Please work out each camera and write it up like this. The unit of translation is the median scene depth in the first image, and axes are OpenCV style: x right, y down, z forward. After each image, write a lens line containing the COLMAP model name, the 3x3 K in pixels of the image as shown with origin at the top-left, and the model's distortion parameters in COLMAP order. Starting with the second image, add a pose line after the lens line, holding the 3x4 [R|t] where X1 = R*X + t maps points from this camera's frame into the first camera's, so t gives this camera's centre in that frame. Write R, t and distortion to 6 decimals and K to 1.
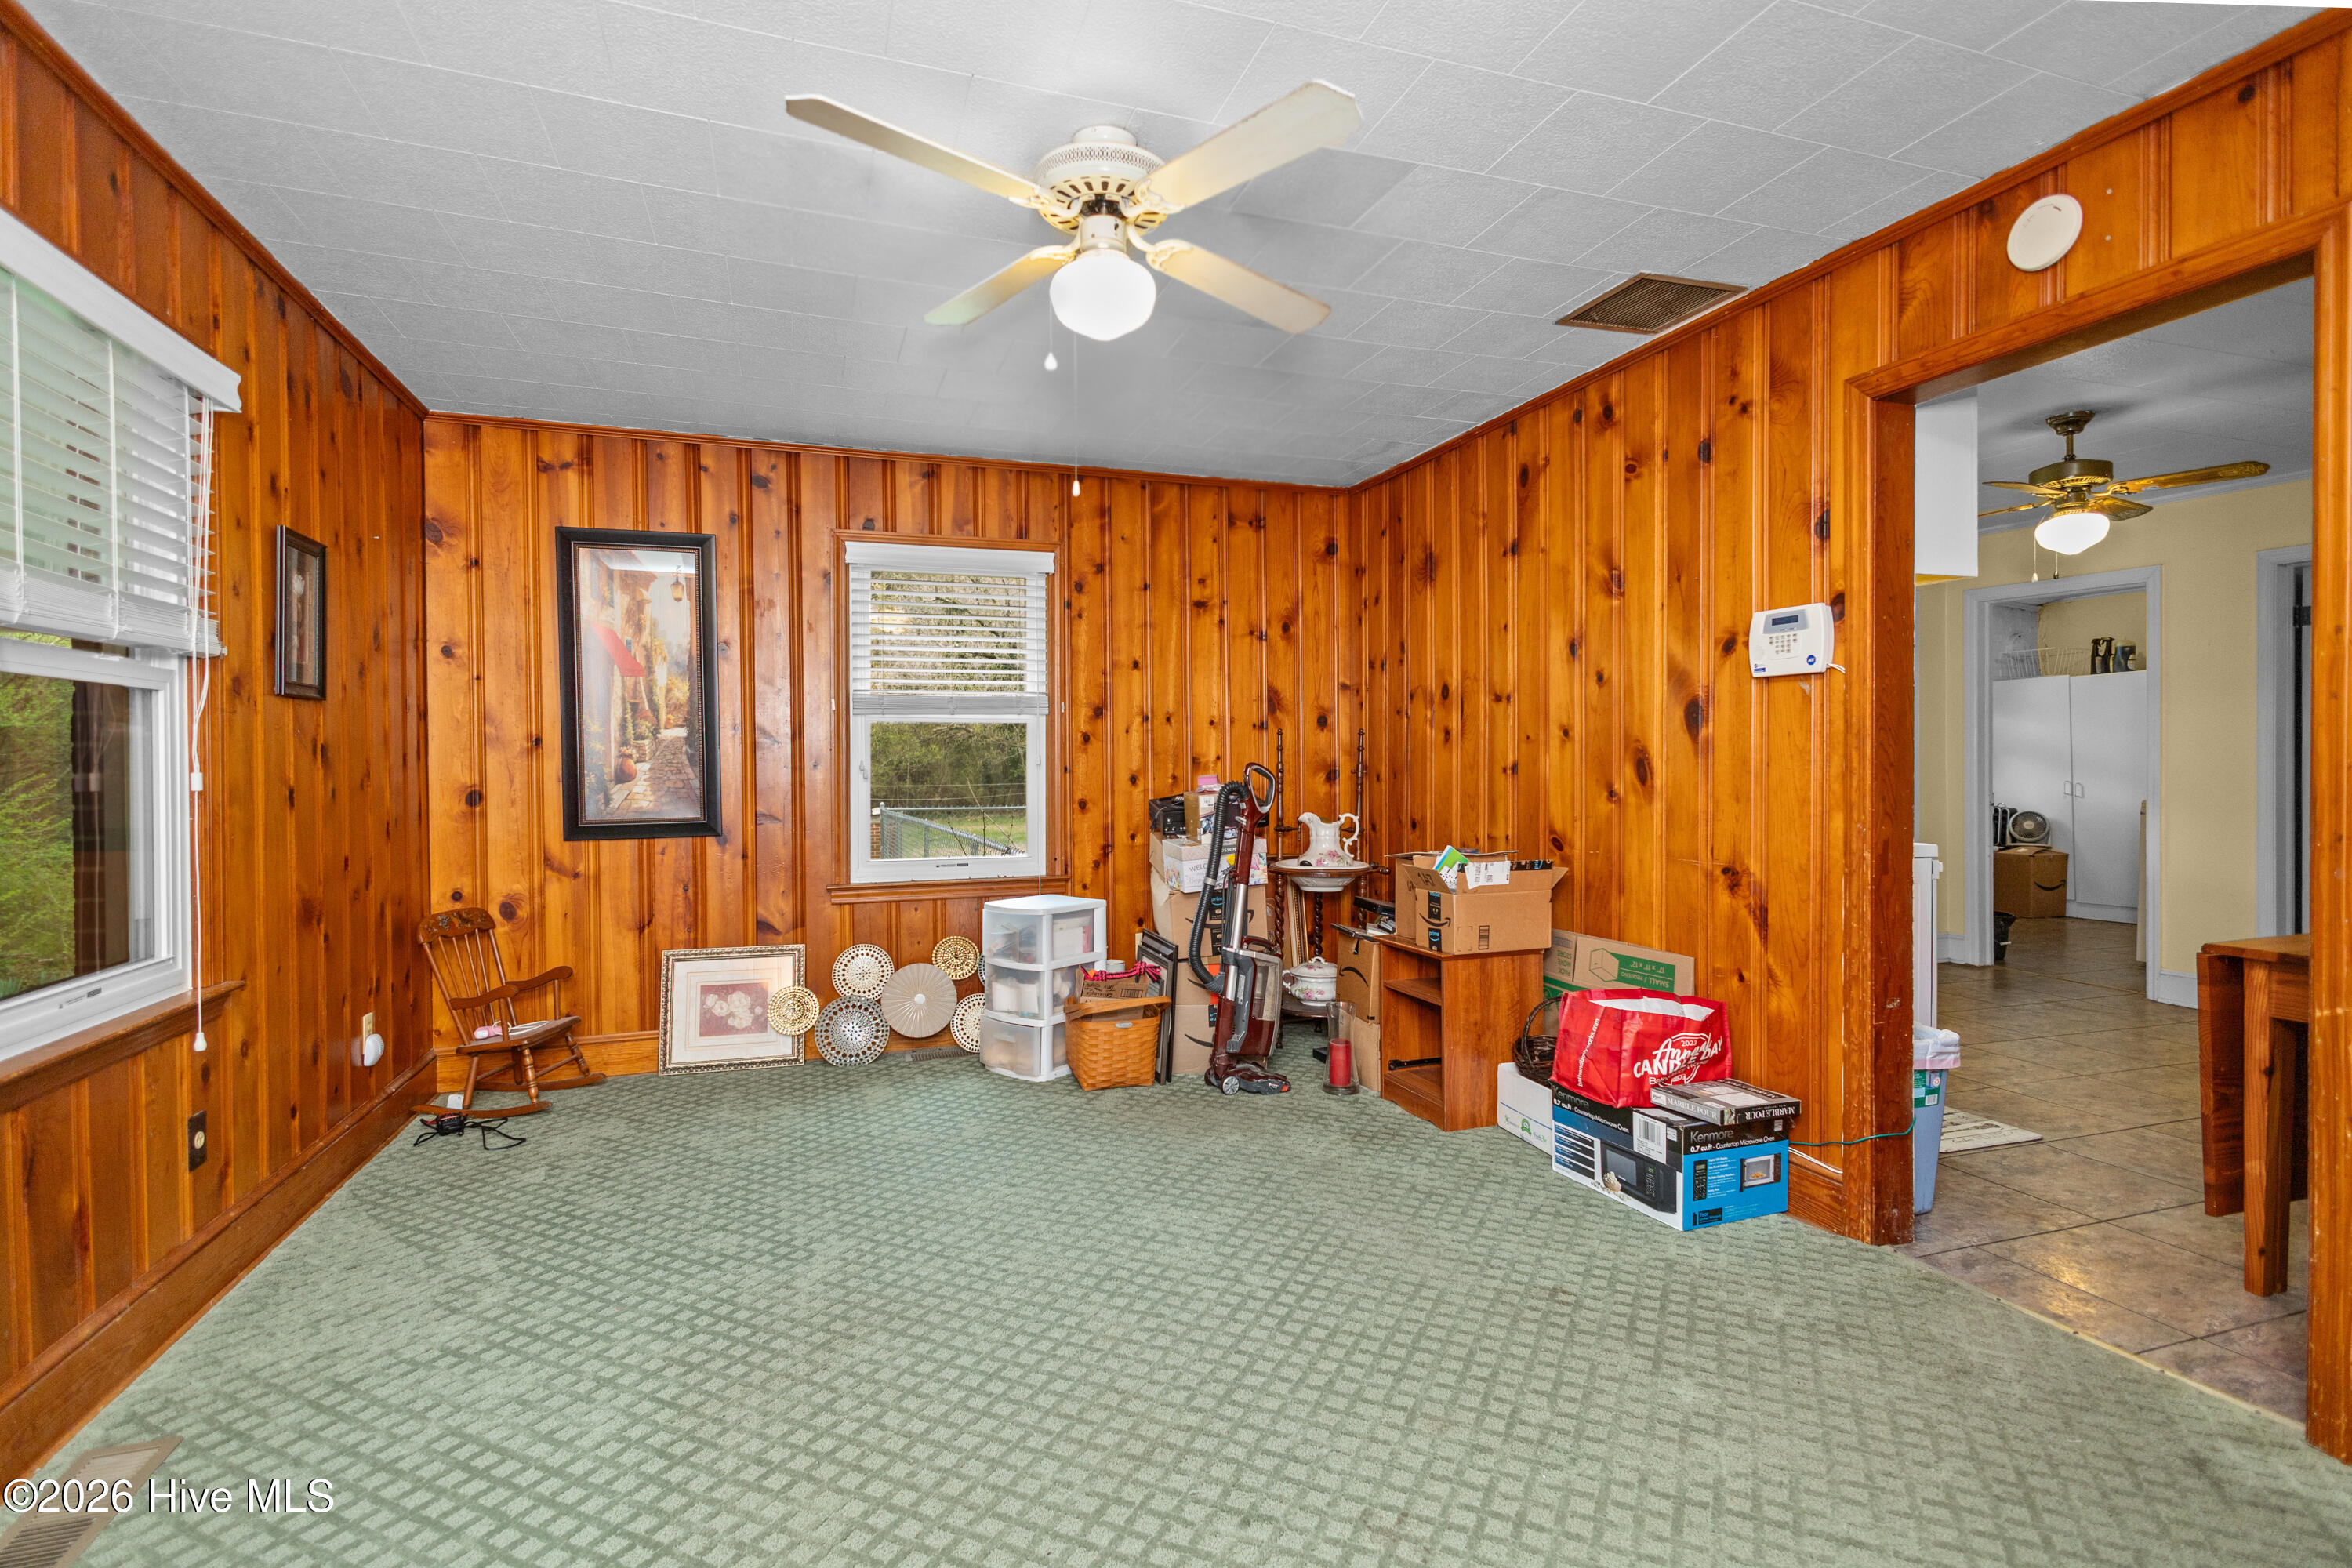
lens RADIAL K [[1131.5, 0, 1177.9], [0, 1131.5, 771.8], [0, 0, 1]] dist [0.003649, -0.000245]
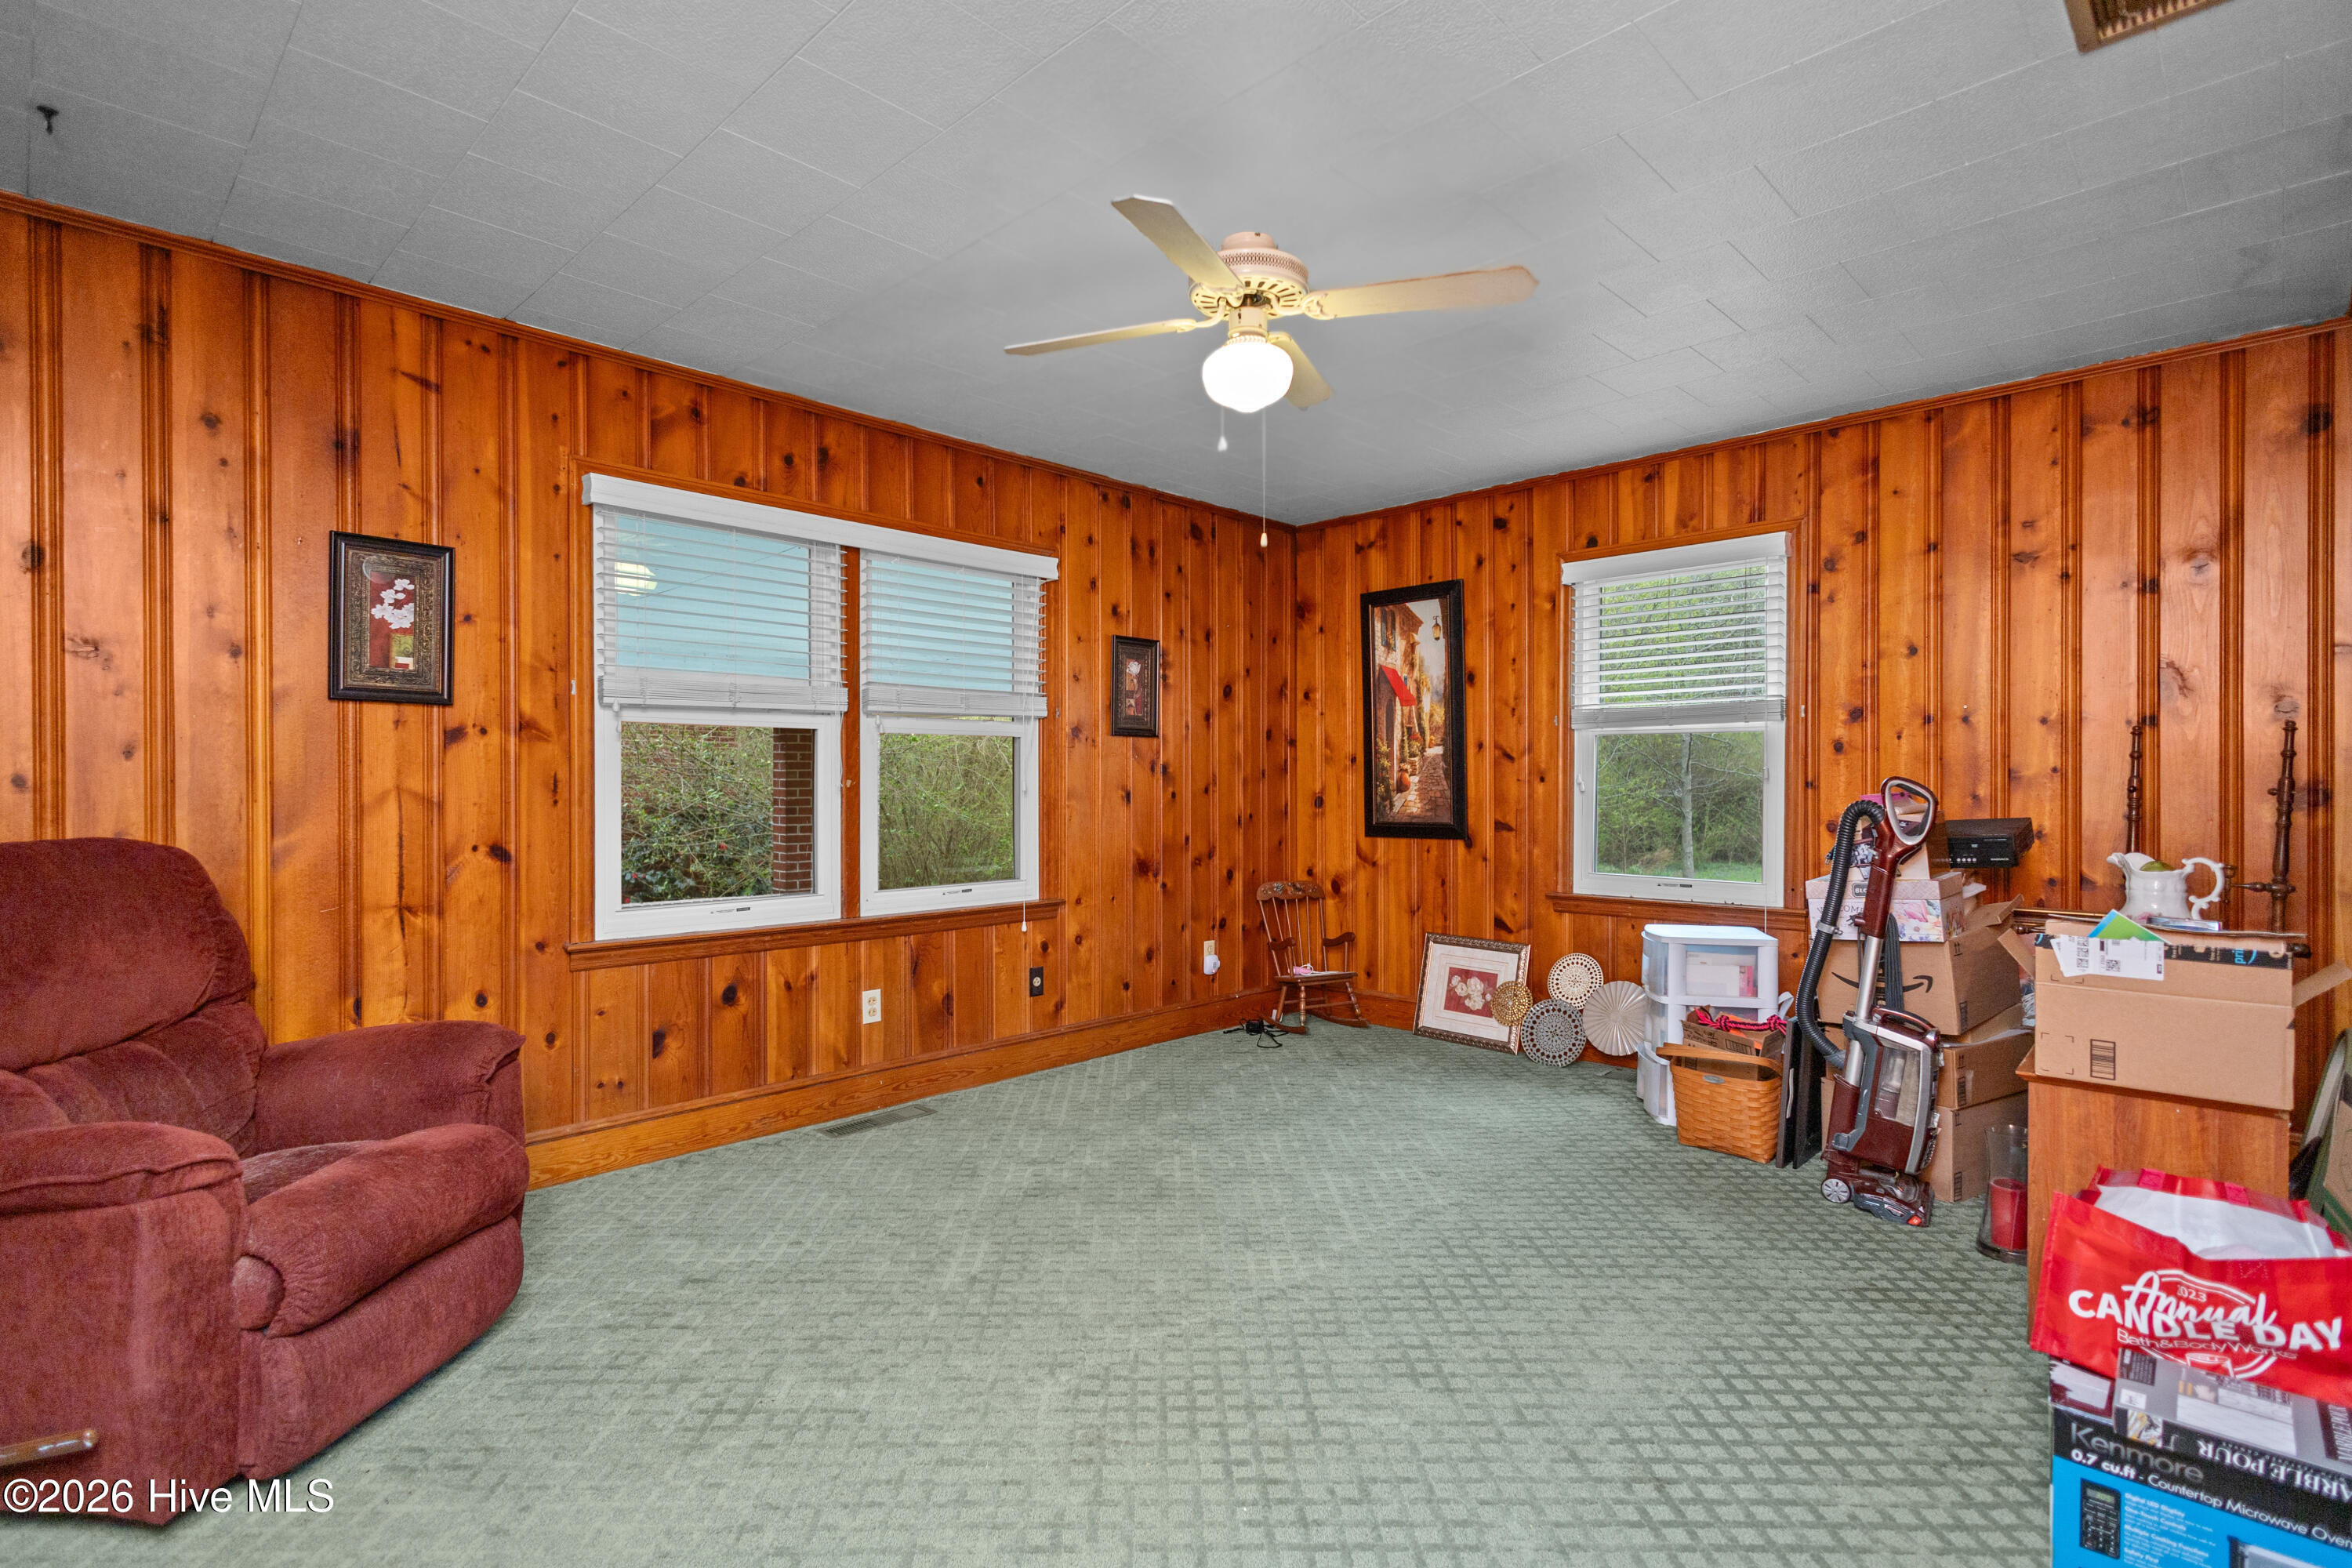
lens RADIAL K [[1127.2, 0, 1142.9], [0, 1127.2, 784.6], [0, 0, 1]] dist [0.001489, -0.000429]
pose [[0.432247, 0.008042, -0.901719, 0.540187], [-0.008072, 0.999955, 0.005048, -0.002867], [0.901719, 0.005097, 0.432292, 0.231769]]
